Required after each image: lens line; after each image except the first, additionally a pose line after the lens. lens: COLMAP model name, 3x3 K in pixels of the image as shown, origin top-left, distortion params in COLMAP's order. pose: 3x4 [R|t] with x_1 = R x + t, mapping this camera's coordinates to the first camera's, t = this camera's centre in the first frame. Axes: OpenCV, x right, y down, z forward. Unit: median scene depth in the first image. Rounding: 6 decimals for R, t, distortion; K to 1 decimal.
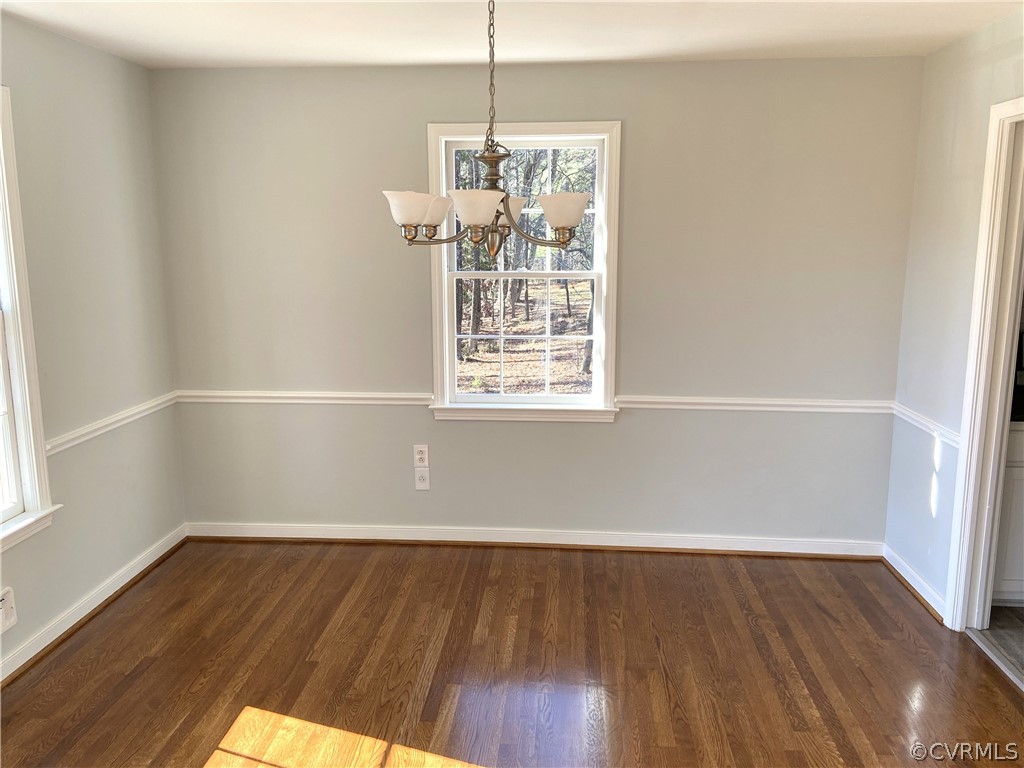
lens RADIAL K [[816.2, 0, 510.4], [0, 816.2, 375.9], [0, 0, 1]] dist [0.063176, -0.011876]
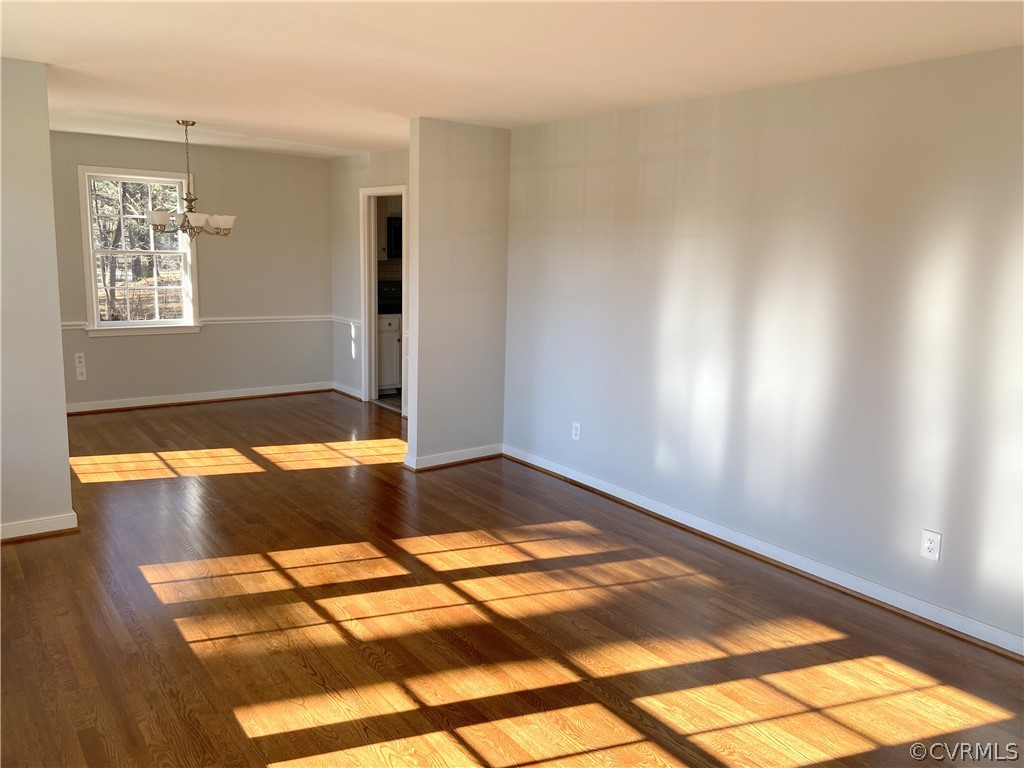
lens RADIAL K [[816.2, 0, 510.4], [0, 816.2, 375.9], [0, 0, 1]] dist [0.063176, -0.011876]
pose [[0.760199, -0.084679, 0.644148, -0.560125], [0.088513, 0.995724, 0.026438, 0.171137], [-0.643633, 0.036917, 0.764444, -0.906212]]
